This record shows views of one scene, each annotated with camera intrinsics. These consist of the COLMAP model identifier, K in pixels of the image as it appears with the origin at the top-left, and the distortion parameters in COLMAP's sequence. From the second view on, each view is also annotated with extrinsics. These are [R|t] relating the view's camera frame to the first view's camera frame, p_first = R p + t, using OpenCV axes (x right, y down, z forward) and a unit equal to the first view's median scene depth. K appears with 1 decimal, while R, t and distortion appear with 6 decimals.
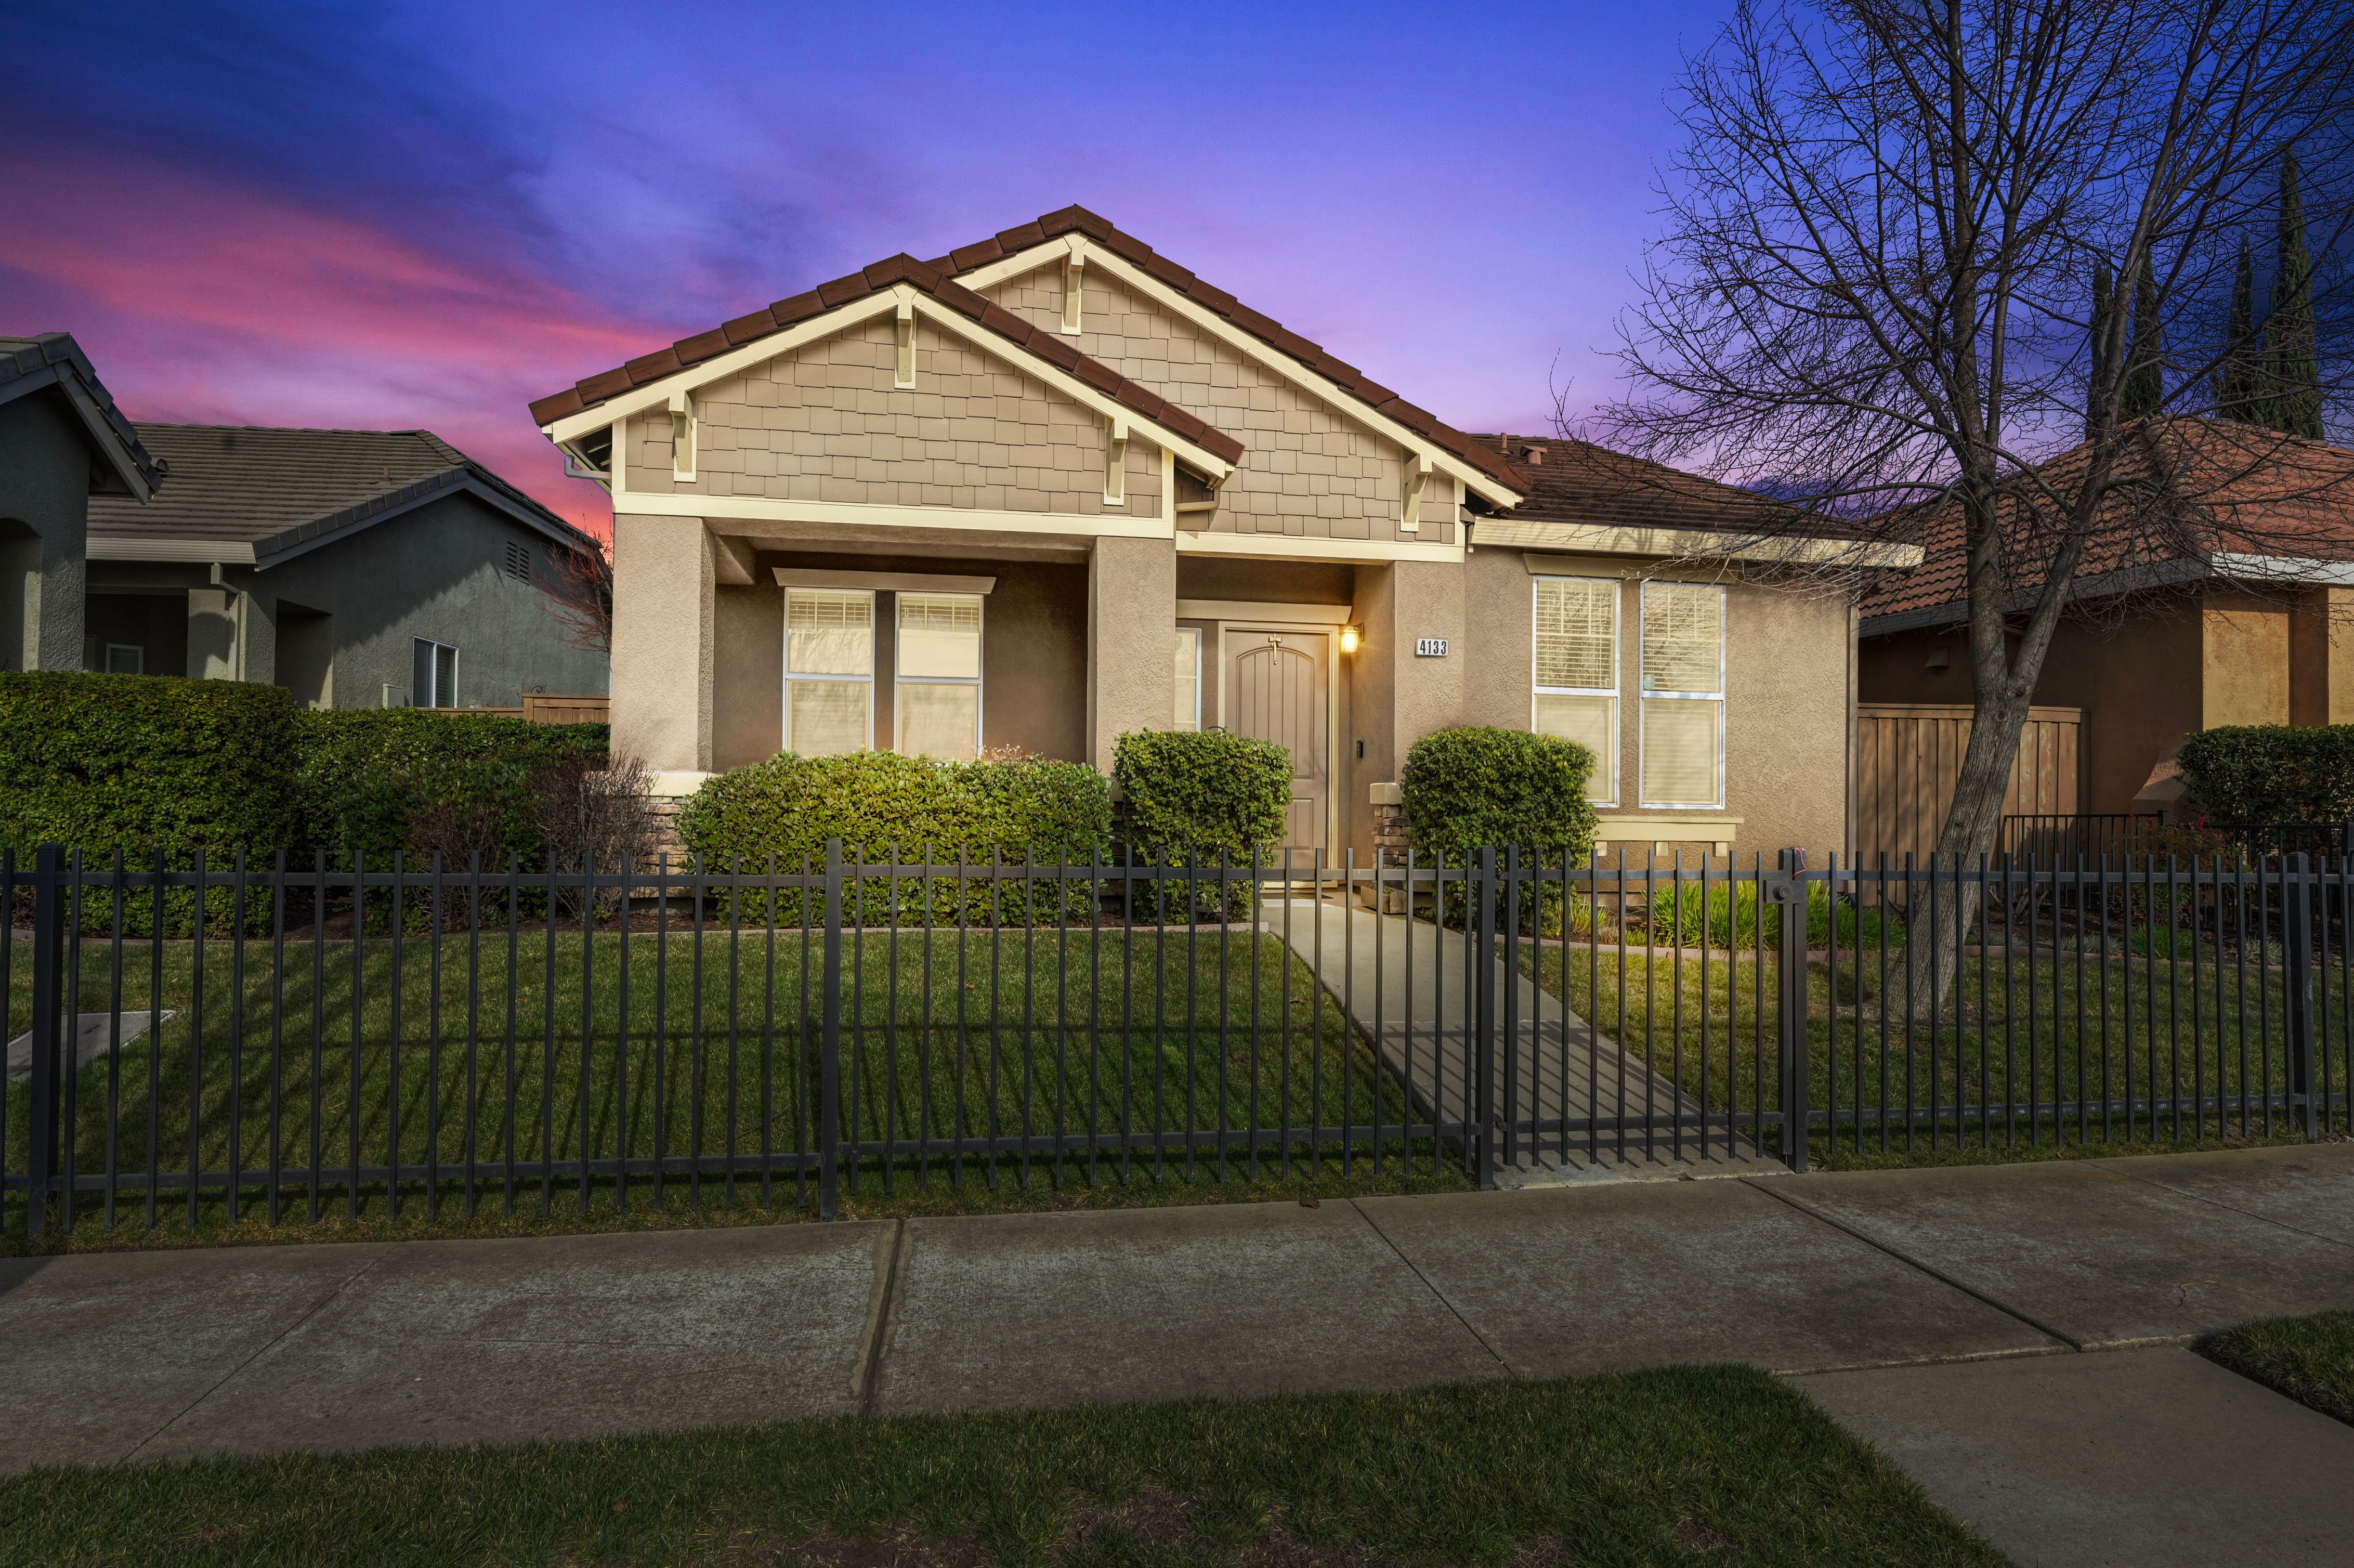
lens RADIAL K [[1323.7, 0, 1191.4], [0, 1323.7, 778.9], [0, 0, 1]] dist [0.000872, 0.000765]
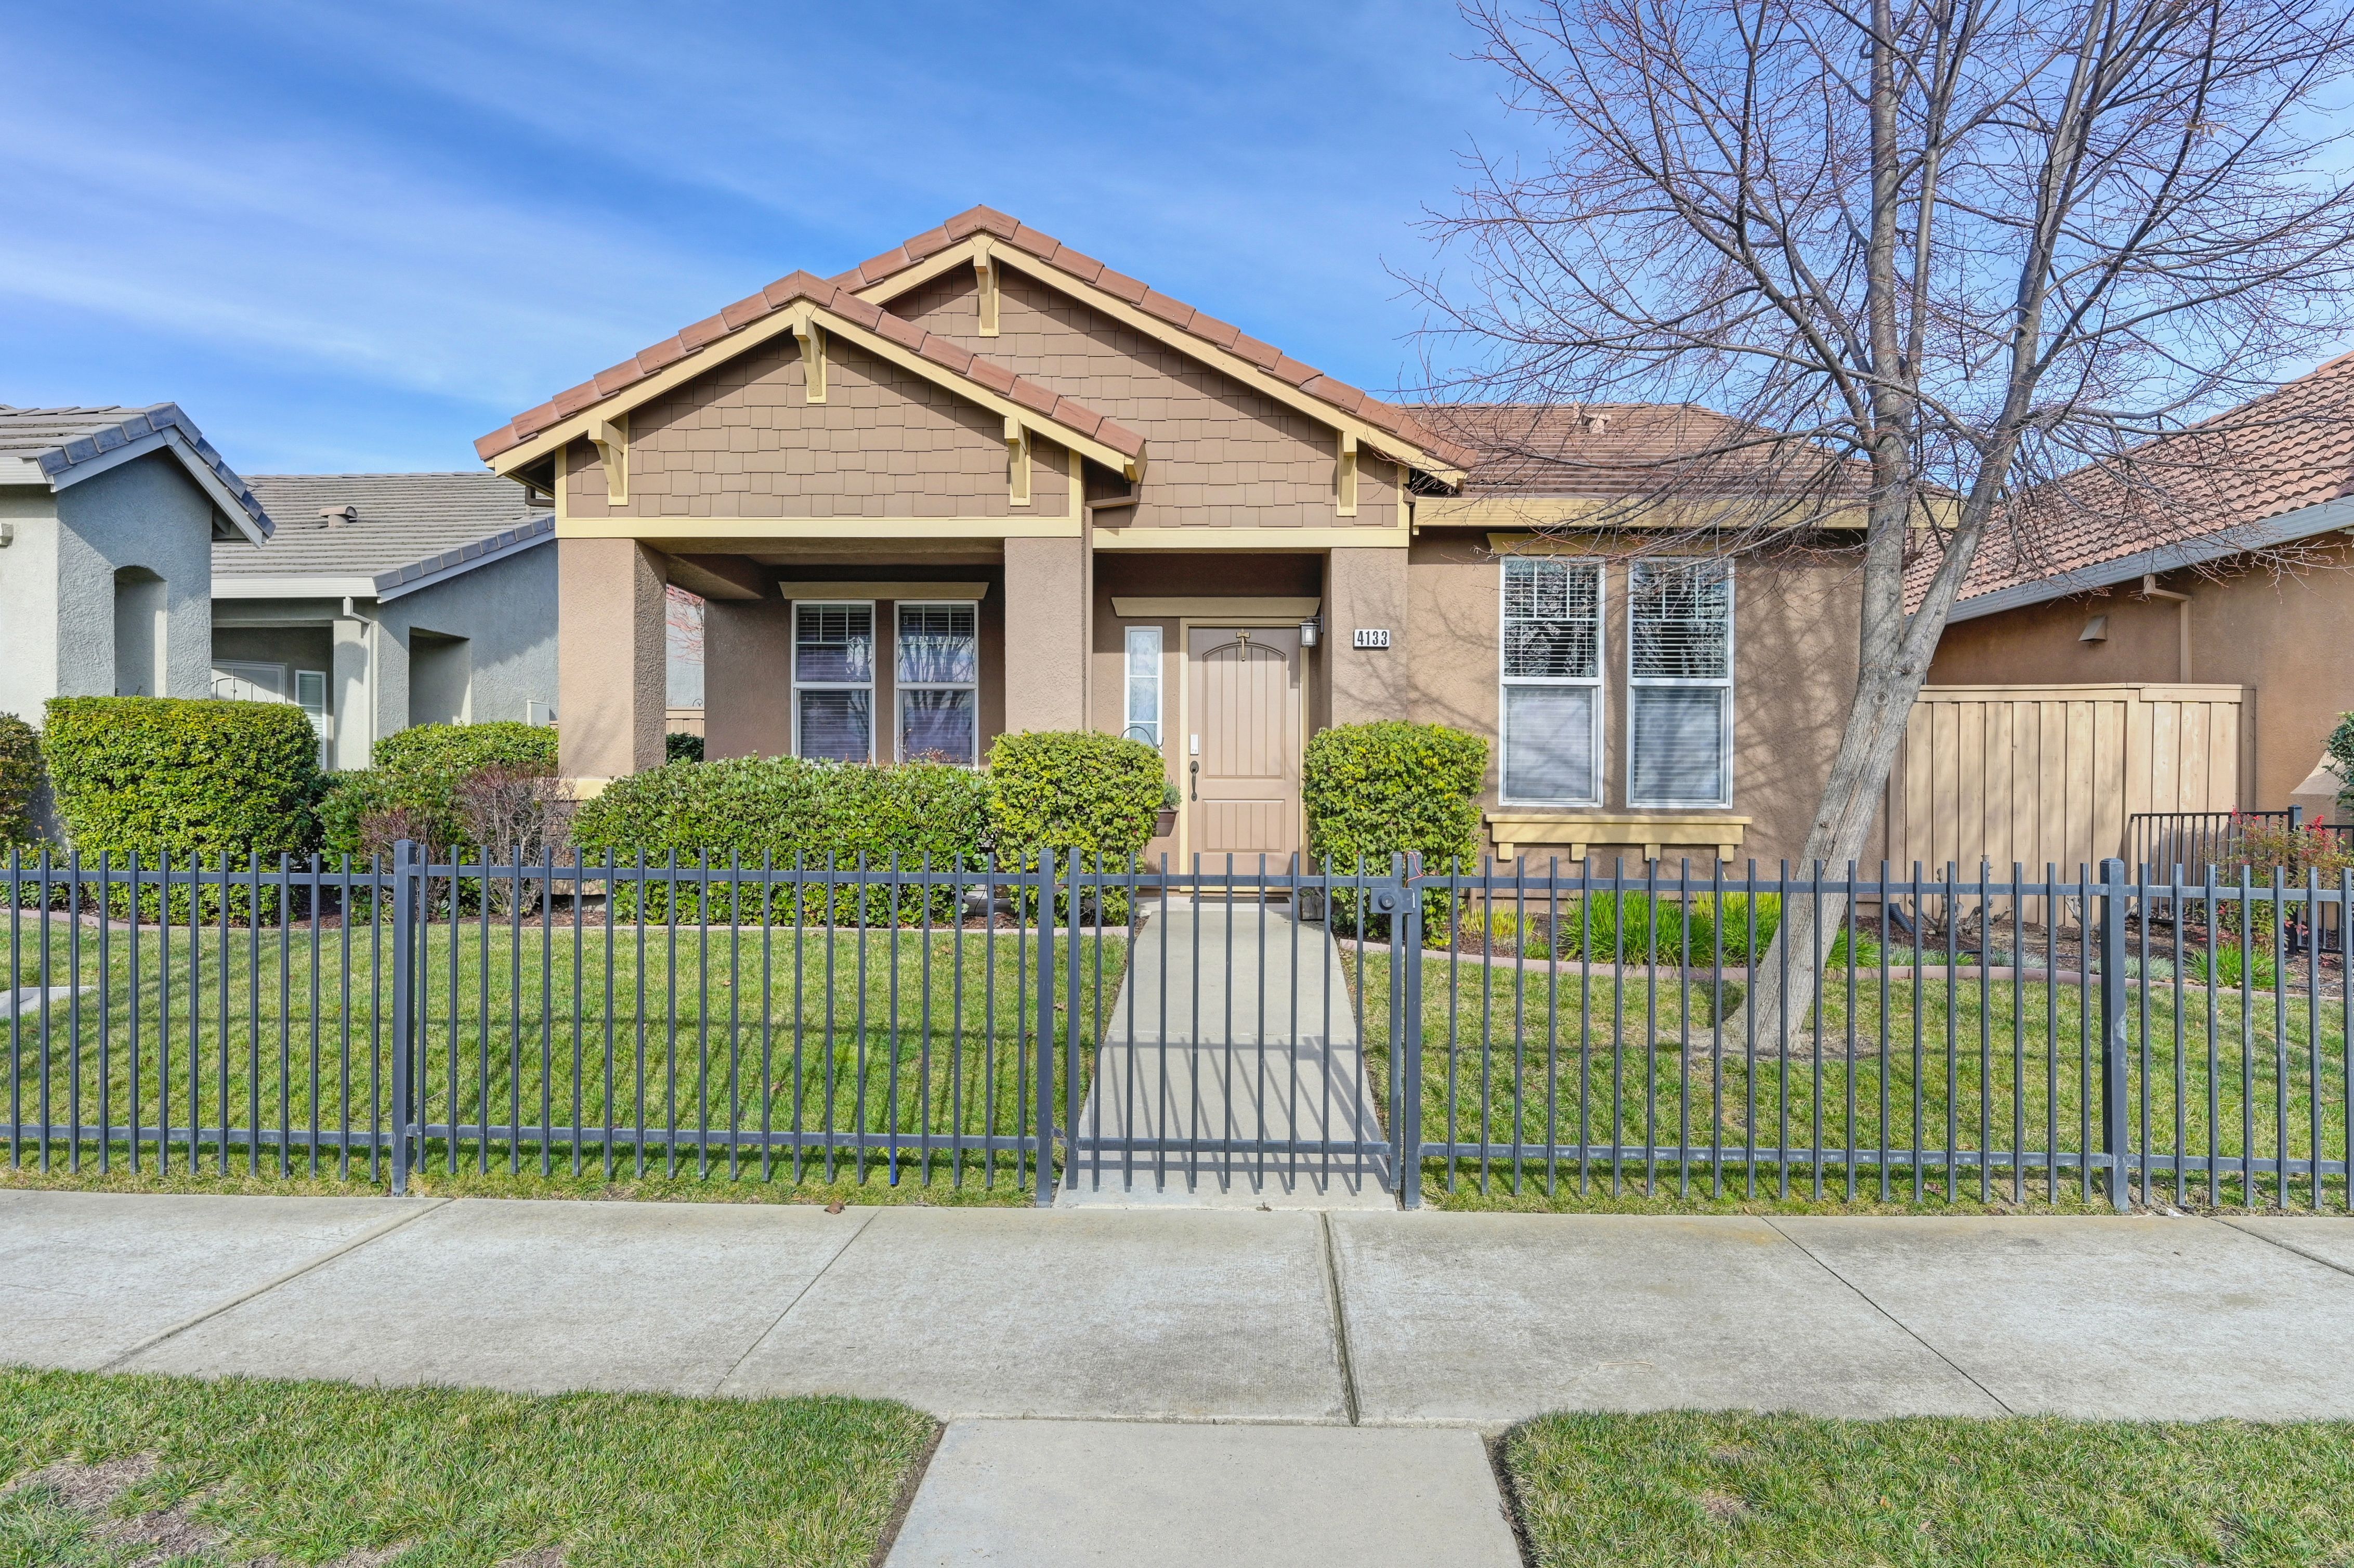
lens RADIAL K [[1339.8, 0, 1178.7], [0, 1339.8, 800.6], [0, 0, 1]] dist [-0.000354, -0.001076]
pose [[0.975021, -0.004758, -0.222062, 0.312979], [0.008393, 0.999846, 0.015429, 0.000564], [0.221954, -0.016907, 0.974911, 0.045453]]
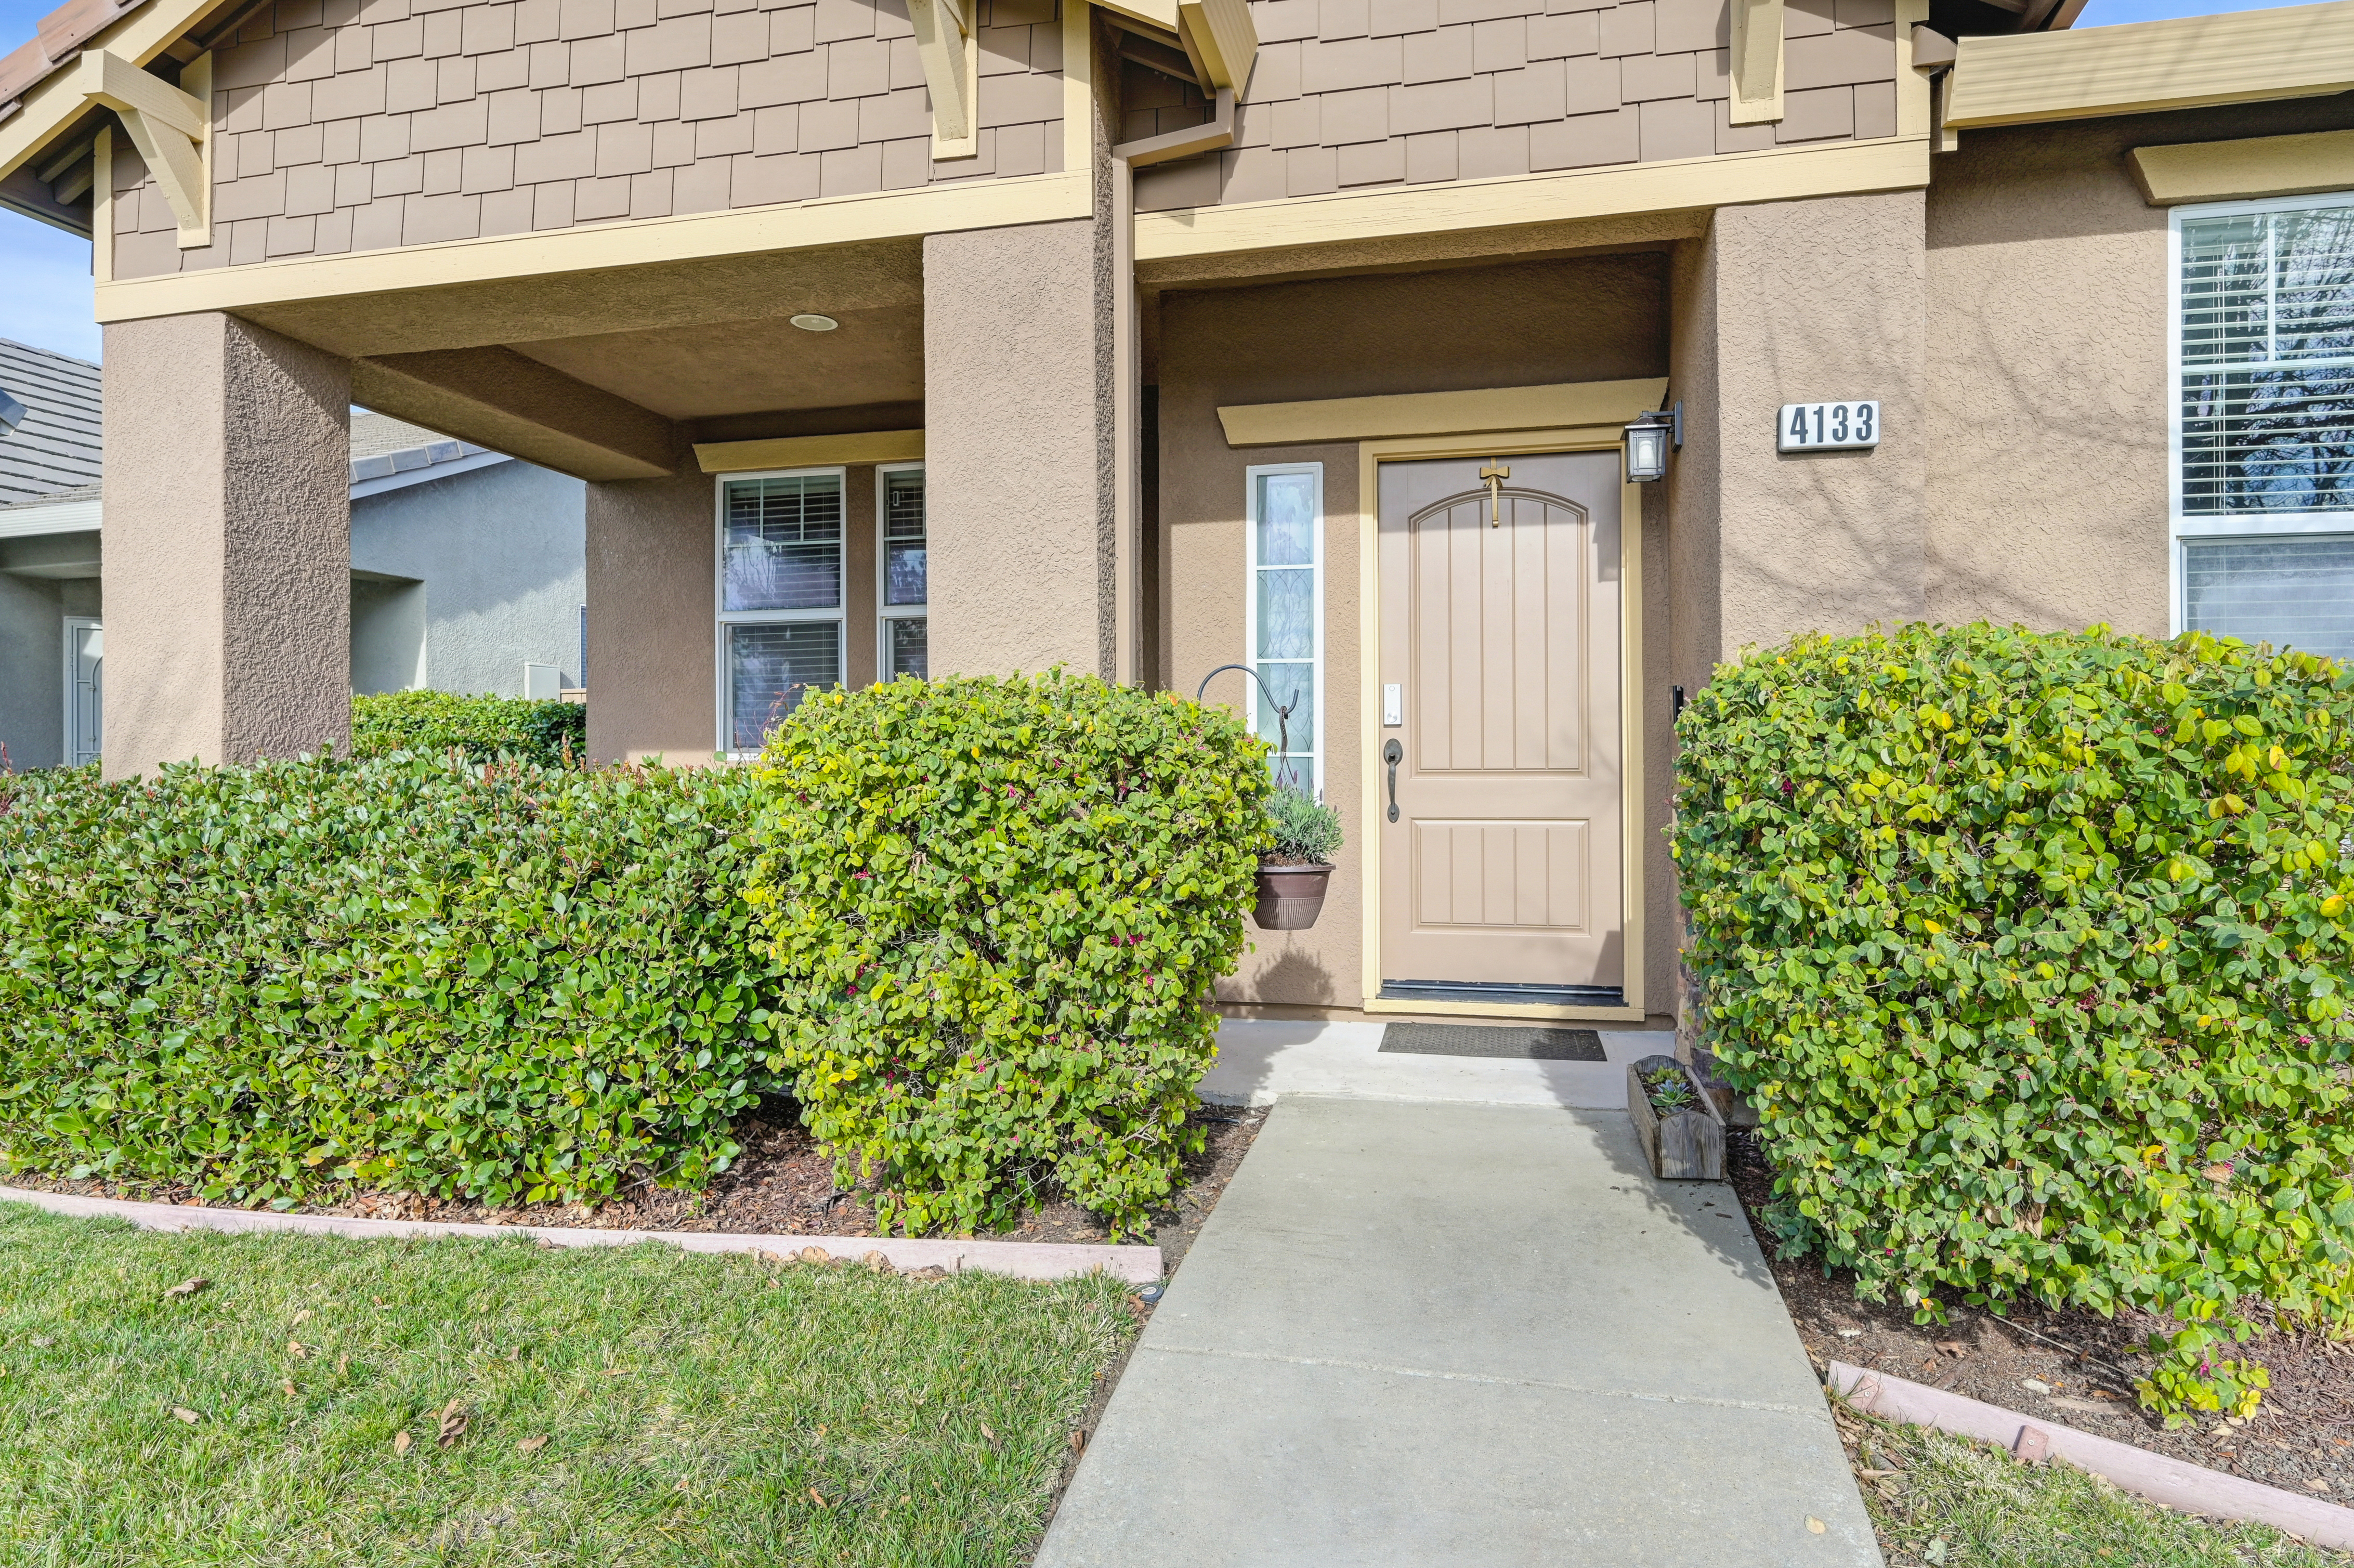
lens RADIAL K [[1349.4, 0, 1166.6], [0, 1349.4, 756.6], [0, 0, 1]] dist [-0.002609, 0.000046]
pose [[0.911383, -0.016232, -0.411240, 0.201352], [0.021025, 0.999753, 0.007135, -0.016758], [0.411023, -0.015149, 0.911499, 0.701037]]
